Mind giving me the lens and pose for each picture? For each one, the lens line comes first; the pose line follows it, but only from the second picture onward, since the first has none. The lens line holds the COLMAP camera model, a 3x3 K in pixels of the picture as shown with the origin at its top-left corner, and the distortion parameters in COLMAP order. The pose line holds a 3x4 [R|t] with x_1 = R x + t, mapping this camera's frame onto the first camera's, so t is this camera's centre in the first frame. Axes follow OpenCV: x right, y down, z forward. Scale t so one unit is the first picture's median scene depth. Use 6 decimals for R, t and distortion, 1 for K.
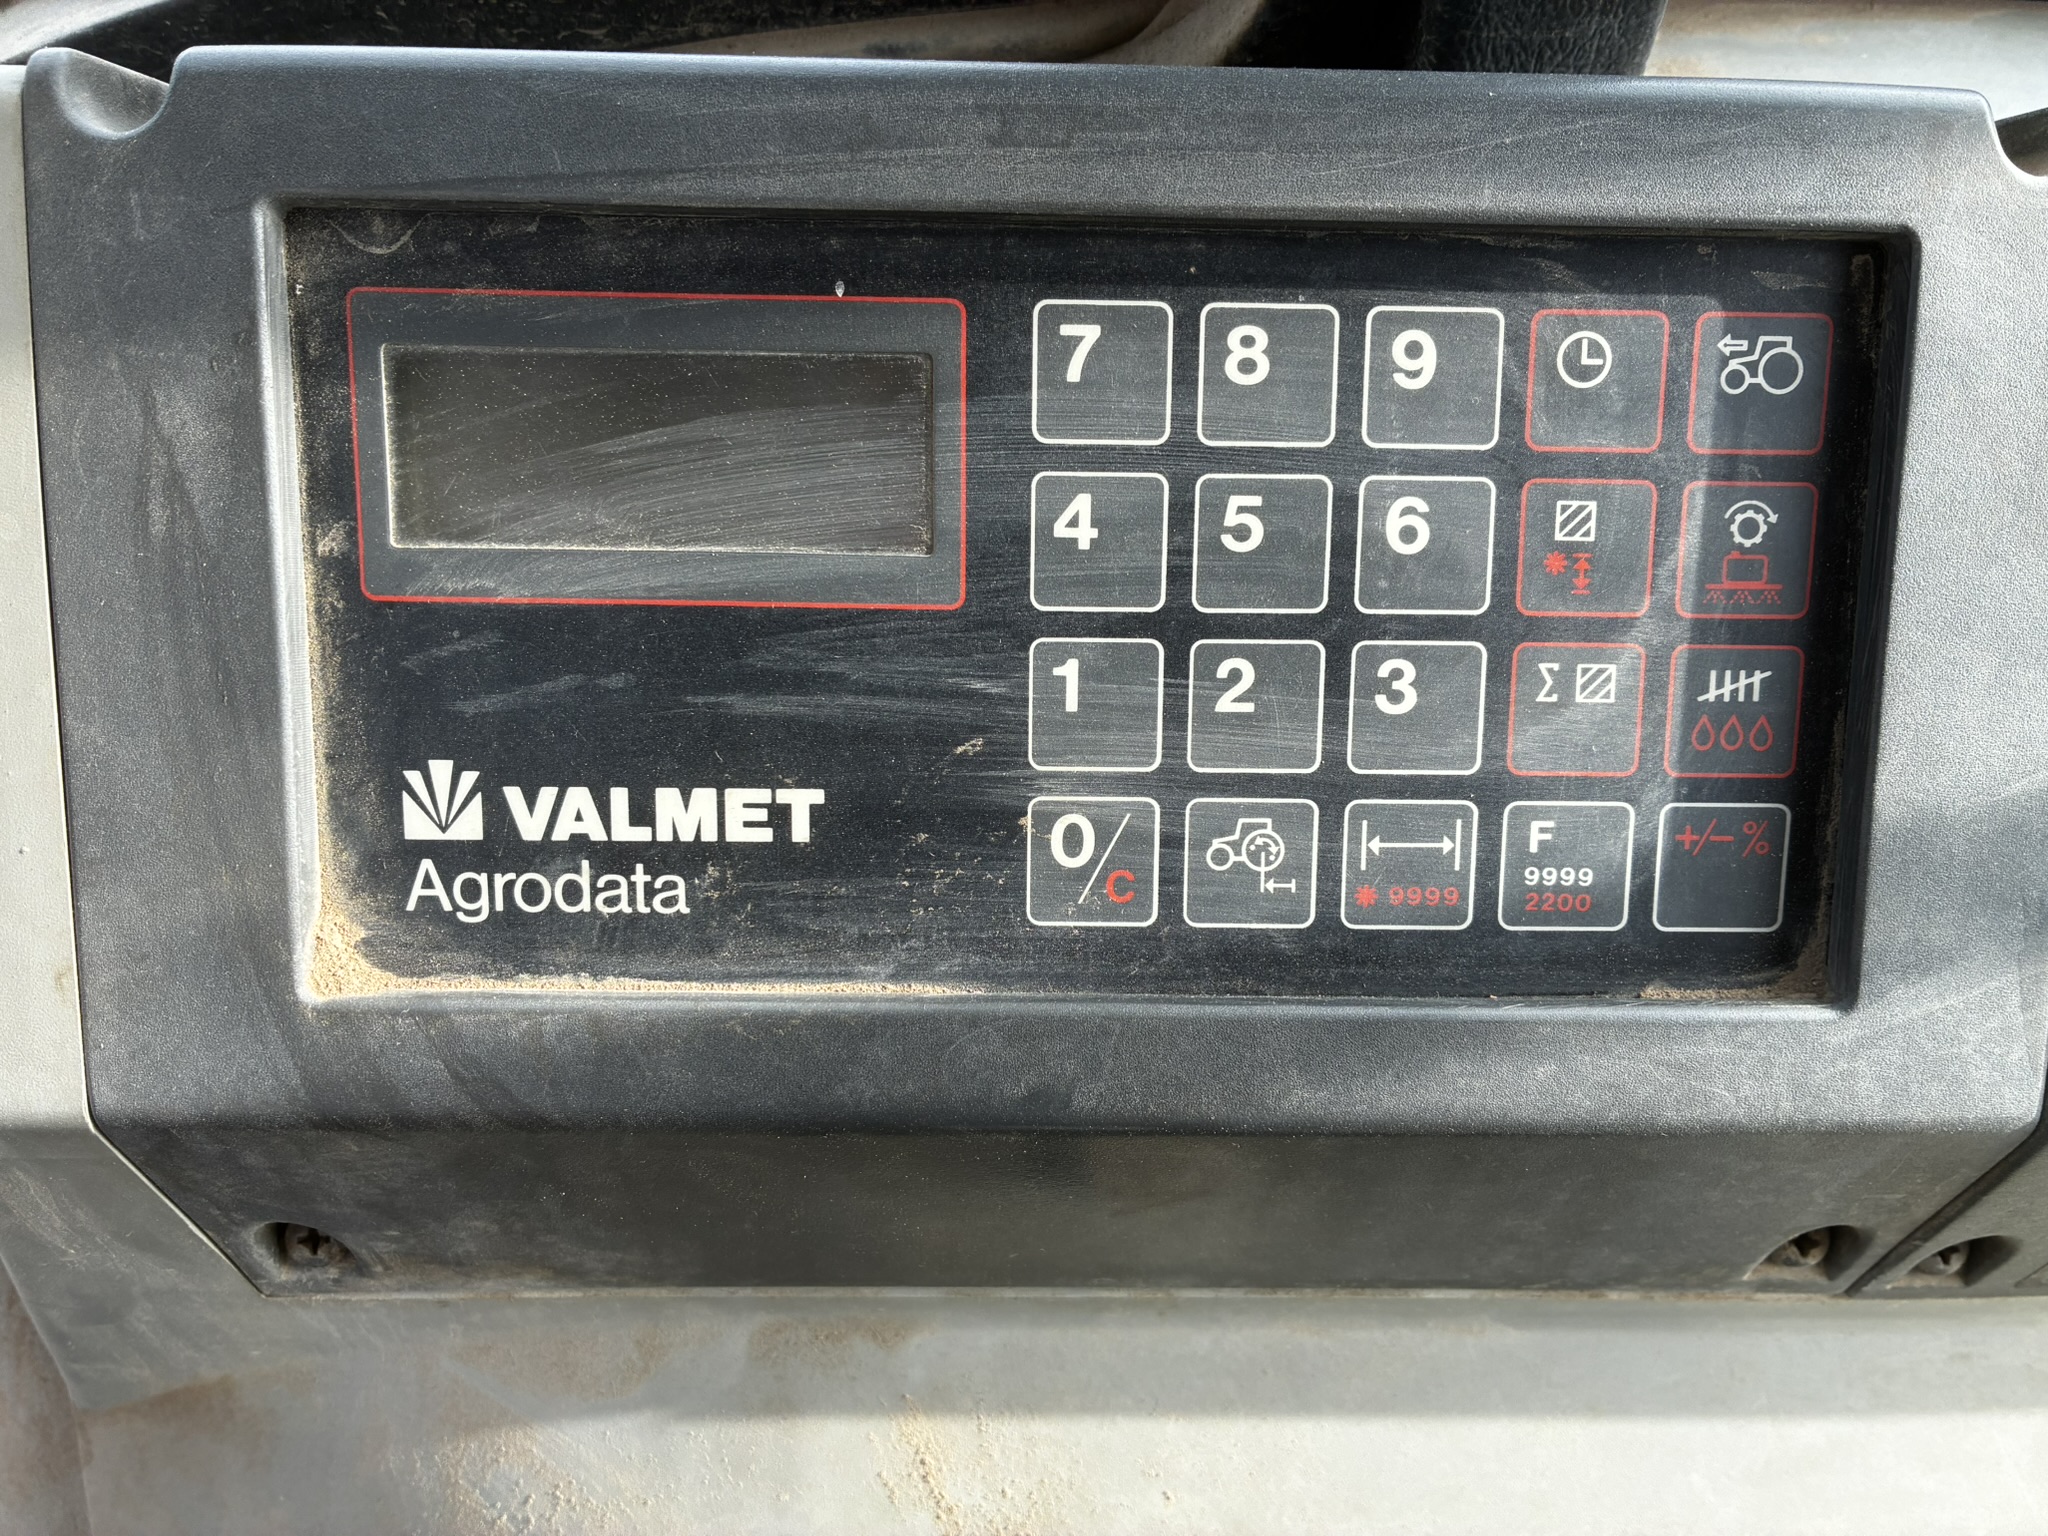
lens RADIAL K [[1527.0, 0, 1048.7], [0, 1527.0, 766.6], [0, 0, 1]] dist [0.045026, -0.060528]
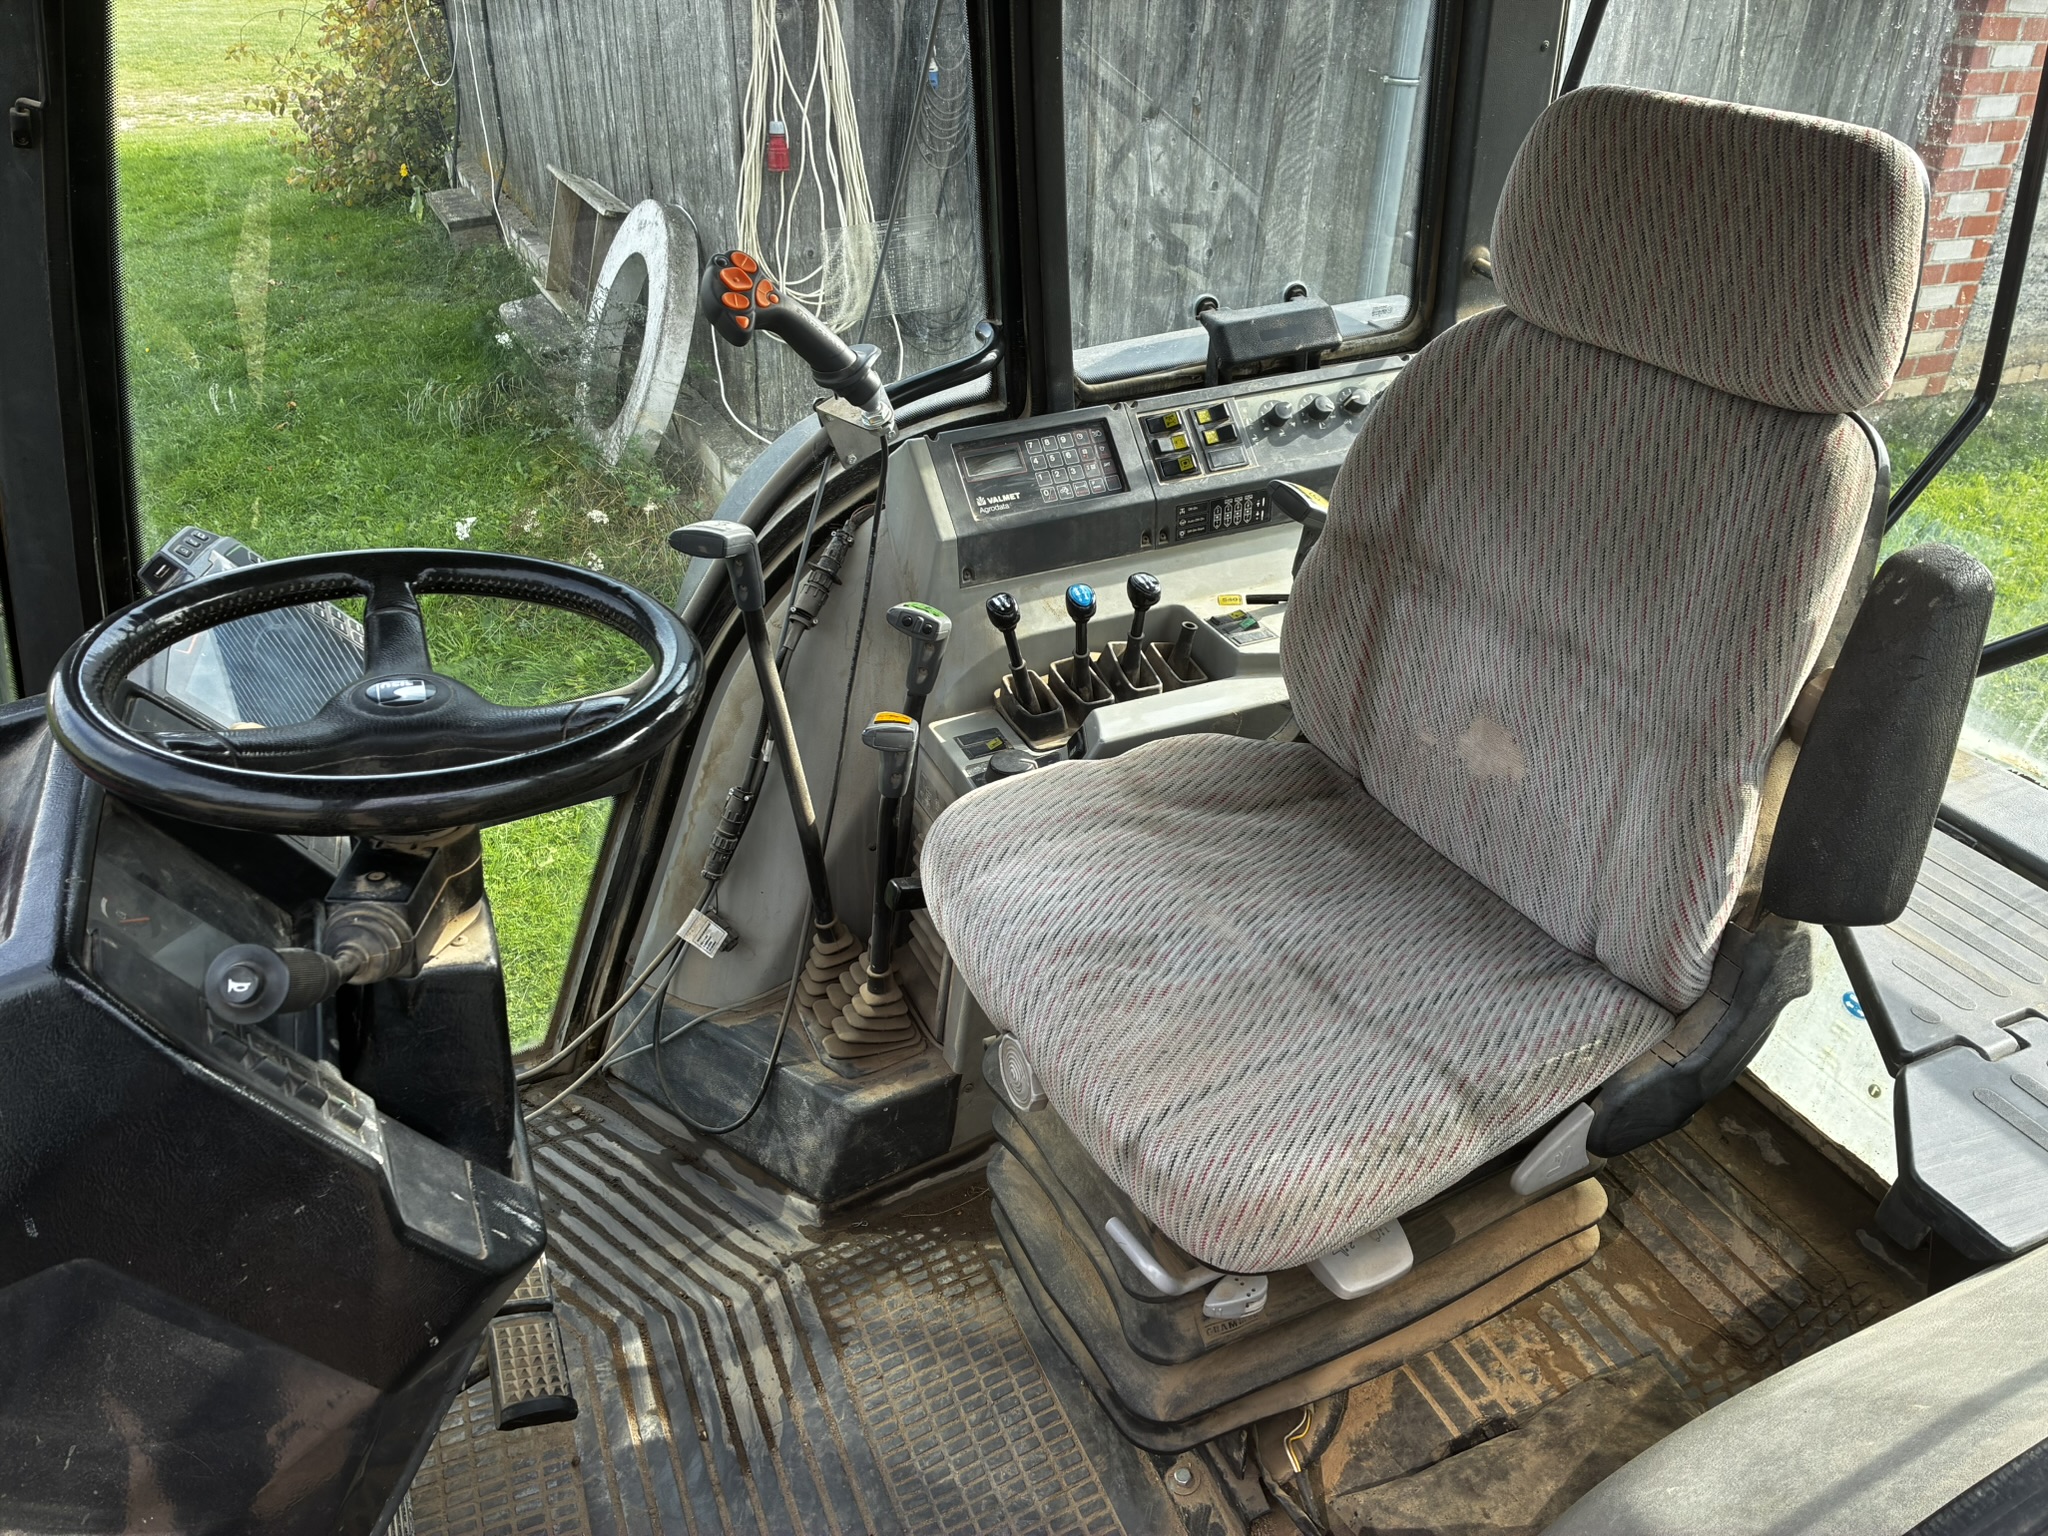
lens RADIAL K [[1570.7, 0, 1024.0], [0, 1570.7, 768.0], [0, 0, 1]] dist [0.032036, -0.005776]
pose [[0.927116, -0.246891, 0.281958, -3.118230], [0.332670, 0.888603, -0.315777, 4.372117], [-0.172587, 0.386561, 0.905972, -6.741410]]
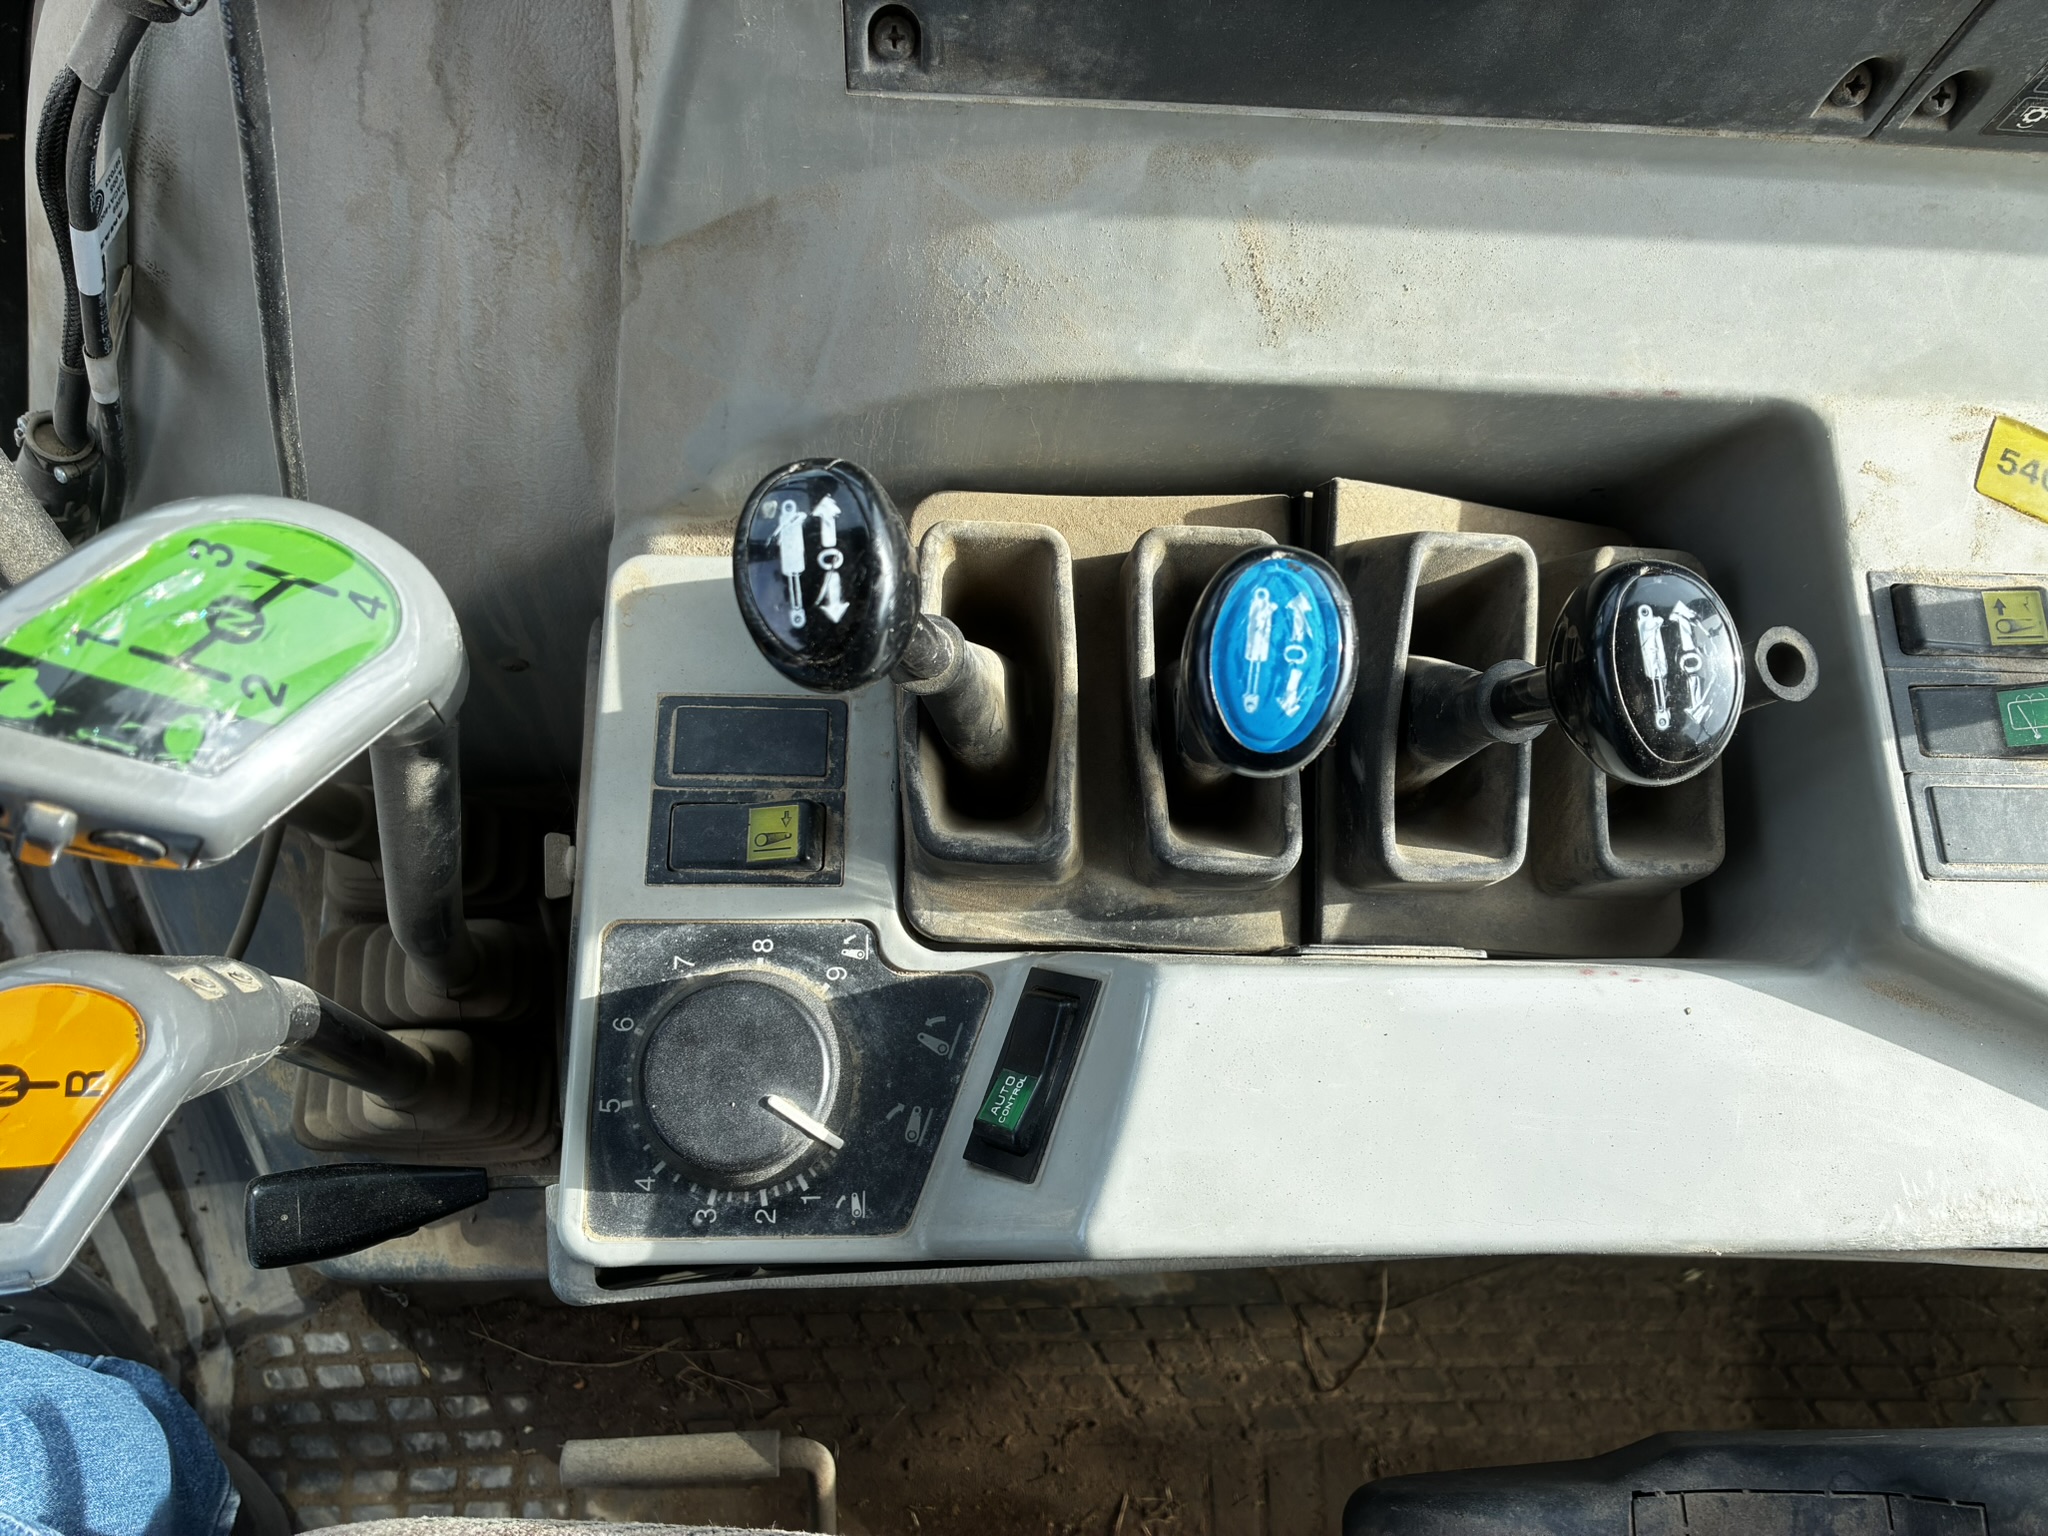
lens RADIAL K [[1560.7, 0, 1048.5], [0, 1560.7, 753.6], [0, 0, 1]] dist [0.055654, -0.073300]
pose [[0.998482, 0.012479, 0.053656, -0.471042], [-0.029834, 0.941297, 0.336260, 0.522649], [-0.046310, -0.337350, 0.940240, -0.806509]]
